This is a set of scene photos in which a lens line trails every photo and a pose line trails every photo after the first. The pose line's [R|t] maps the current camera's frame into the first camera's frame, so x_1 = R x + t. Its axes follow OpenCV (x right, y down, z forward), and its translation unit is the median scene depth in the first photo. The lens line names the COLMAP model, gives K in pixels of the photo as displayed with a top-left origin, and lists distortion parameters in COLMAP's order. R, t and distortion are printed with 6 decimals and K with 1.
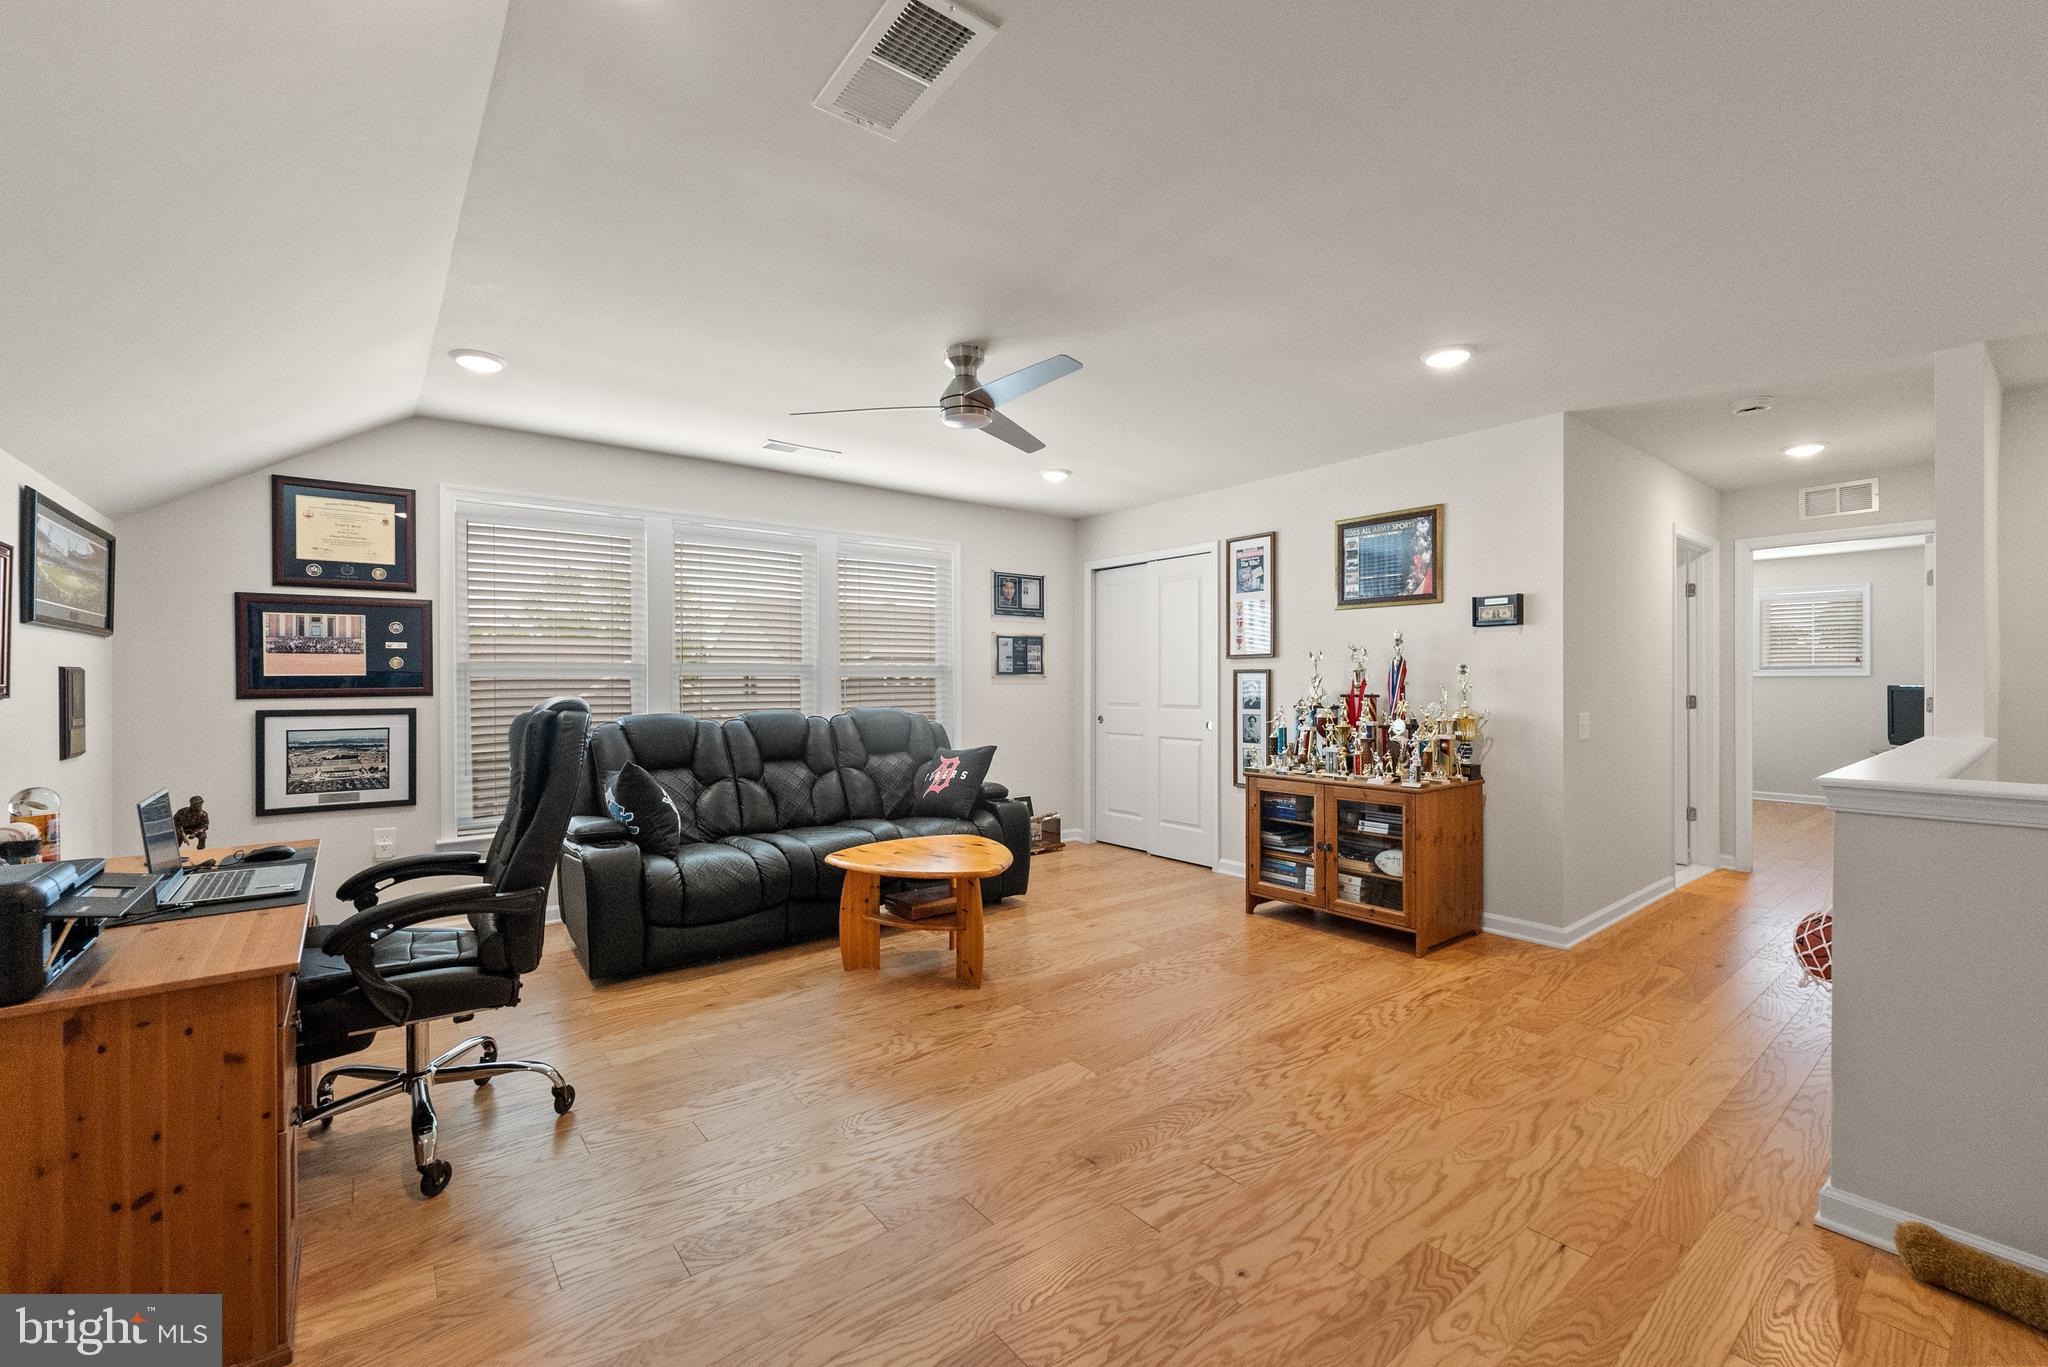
lens RADIAL K [[838.3, 0, 1024.0], [0, 838.3, 683.5], [0, 0, 1]] dist [-0.000010, -0.000514]
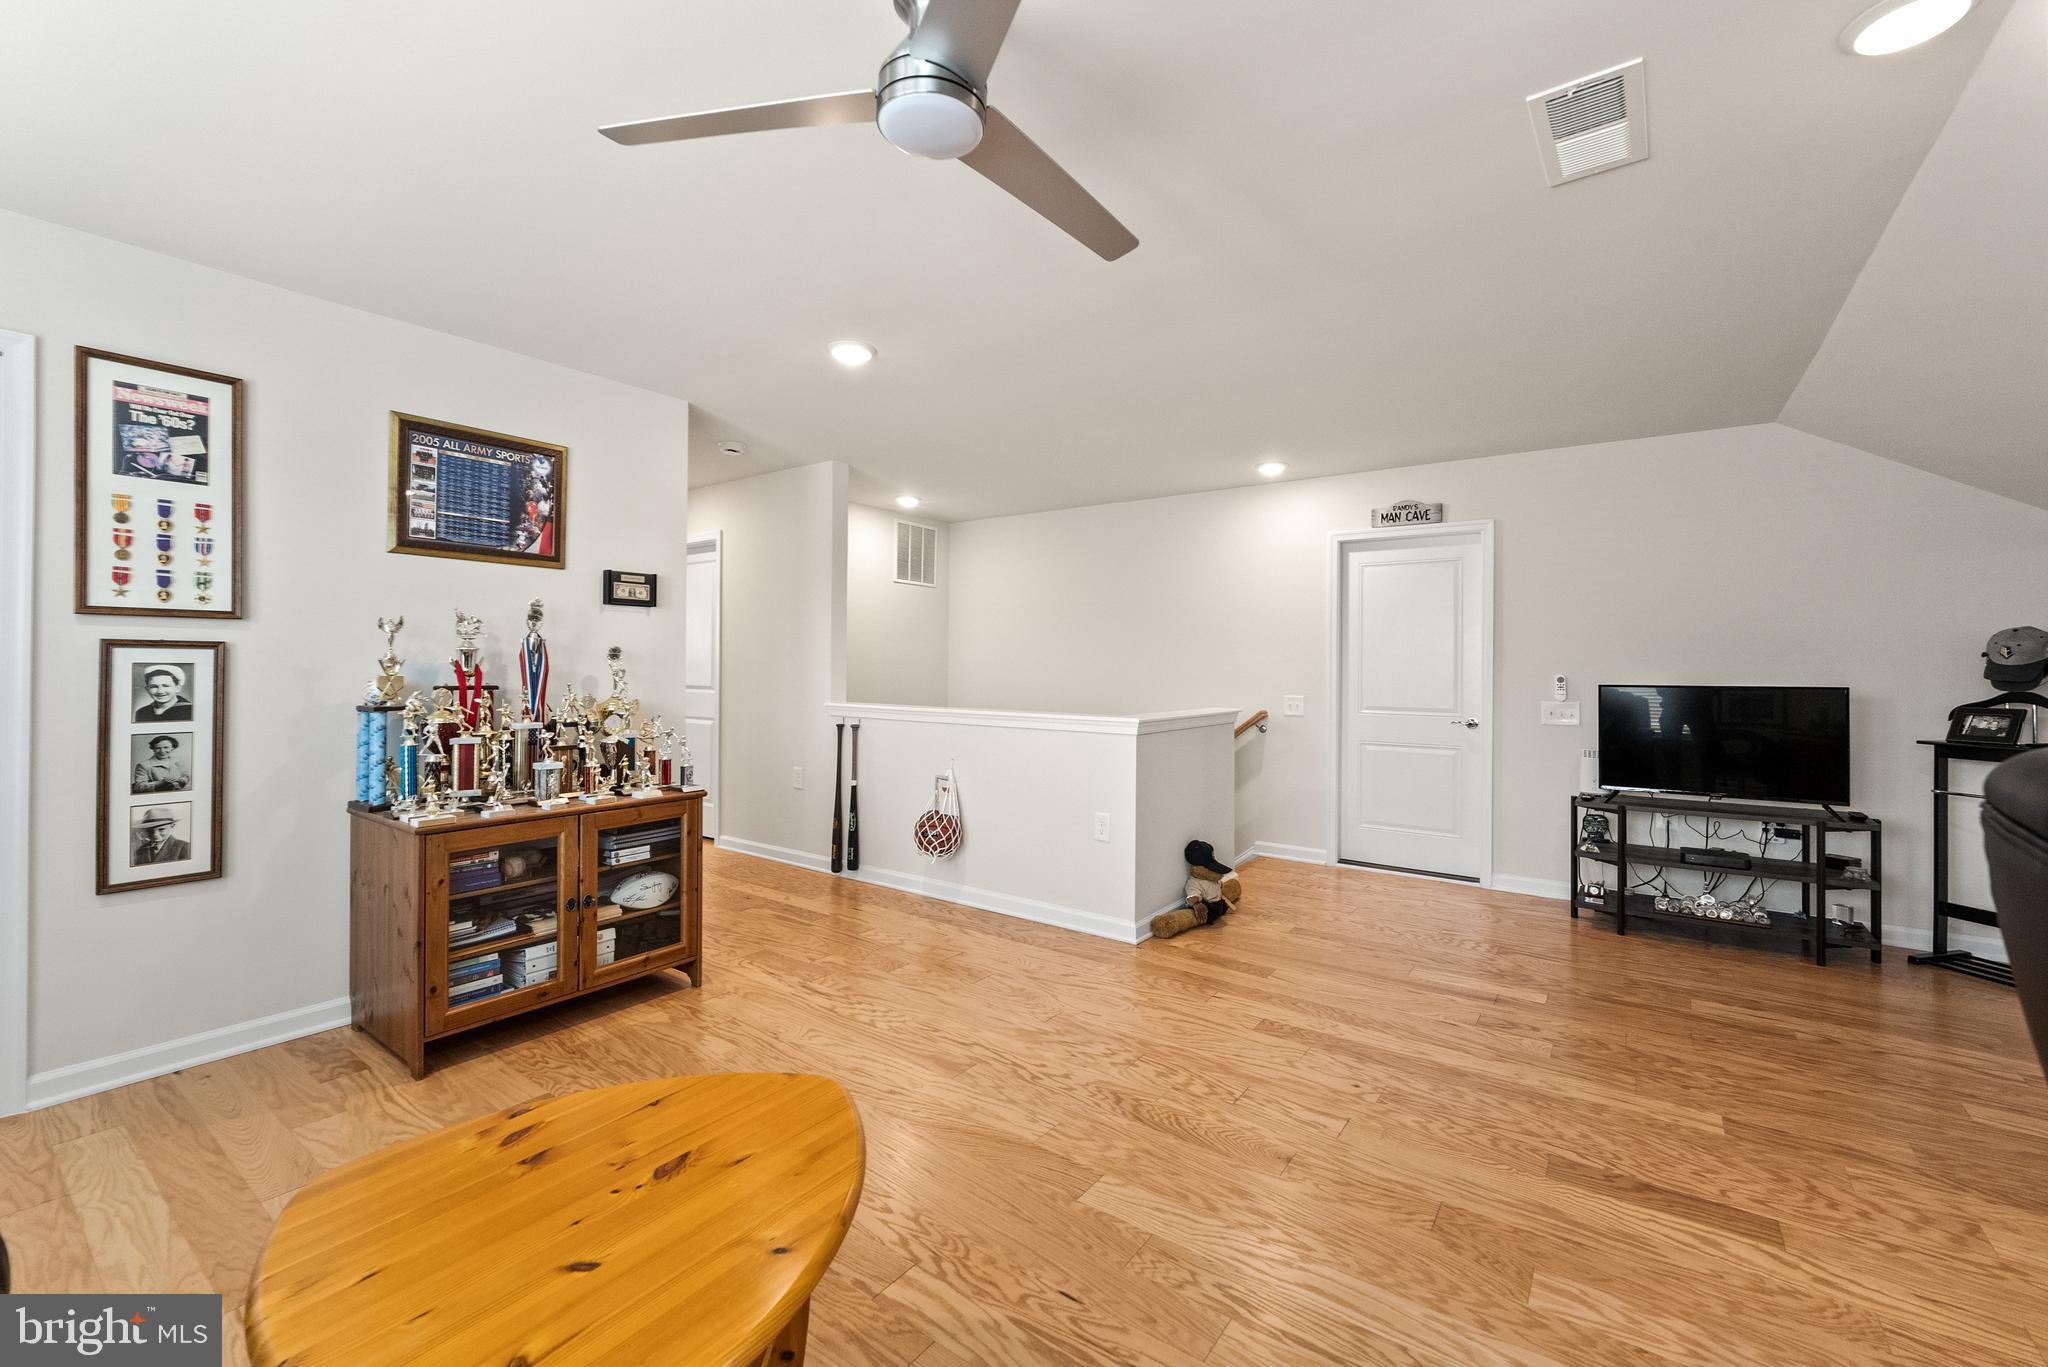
lens RADIAL K [[839.5, 0, 1025.6], [0, 839.5, 661.7], [0, 0, 1]] dist [-0.001897, -0.000334]
pose [[-0.266351, 0.003848, 0.963868, -0.429916], [-0.005242, 0.999971, -0.005441, -0.005796], [-0.963862, -0.006502, -0.266323, 0.848680]]
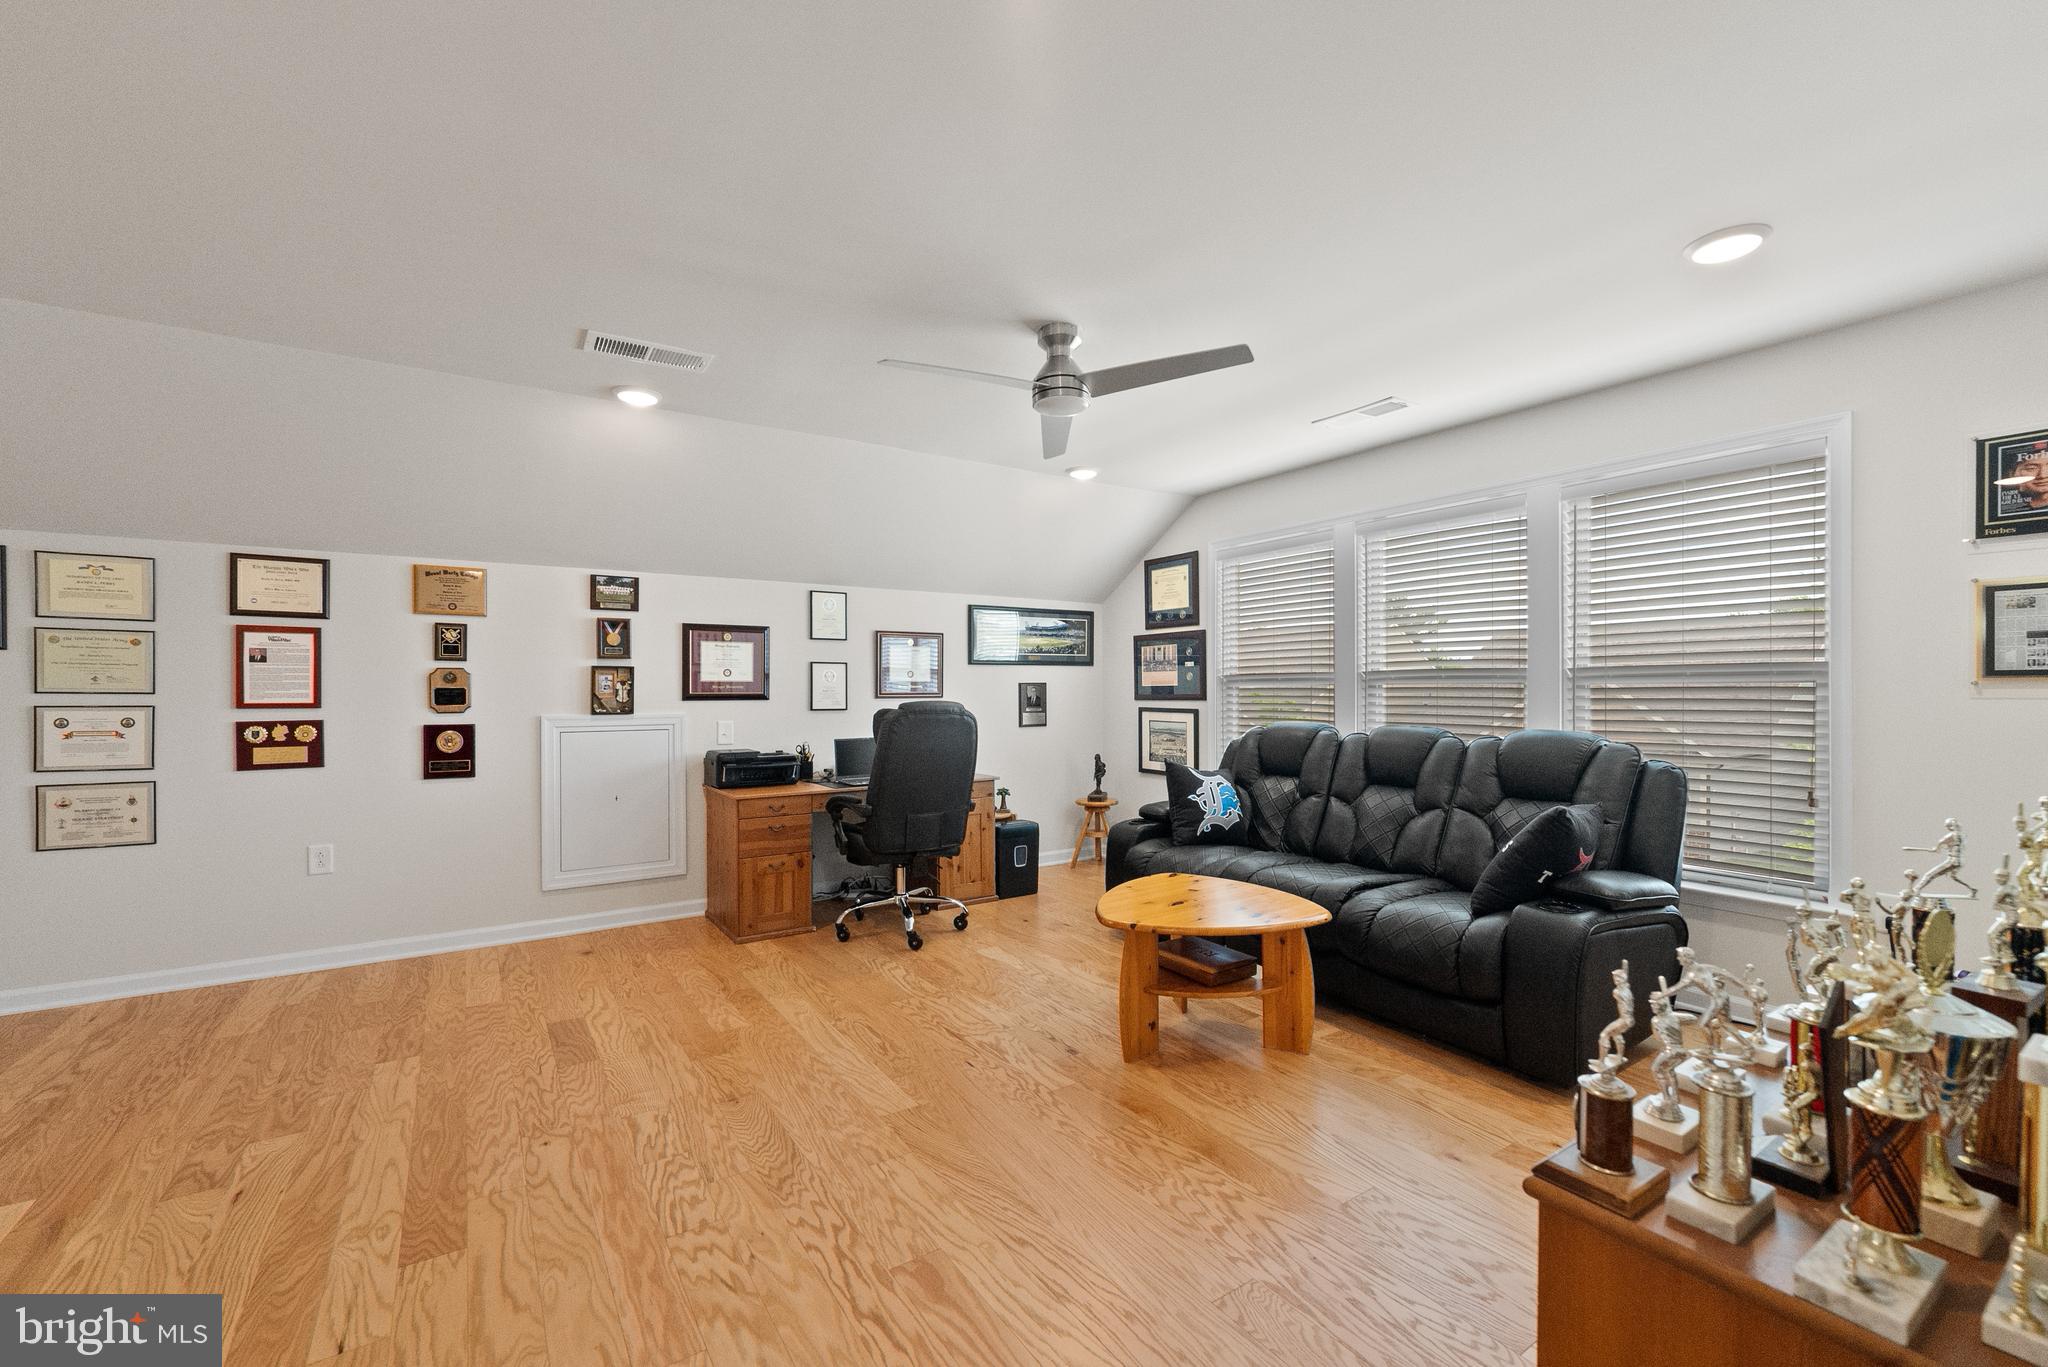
lens RADIAL K [[842.8, 0, 1024.0], [0, 842.8, 683.5], [0, 0, 1]] dist [-0.001118, 0.000032]
pose [[-0.082825, -0.002207, -0.996562, 0.670117], [0.001052, 0.999997, -0.002303, -0.009275], [0.996564, -0.001239, -0.082823, 0.818457]]
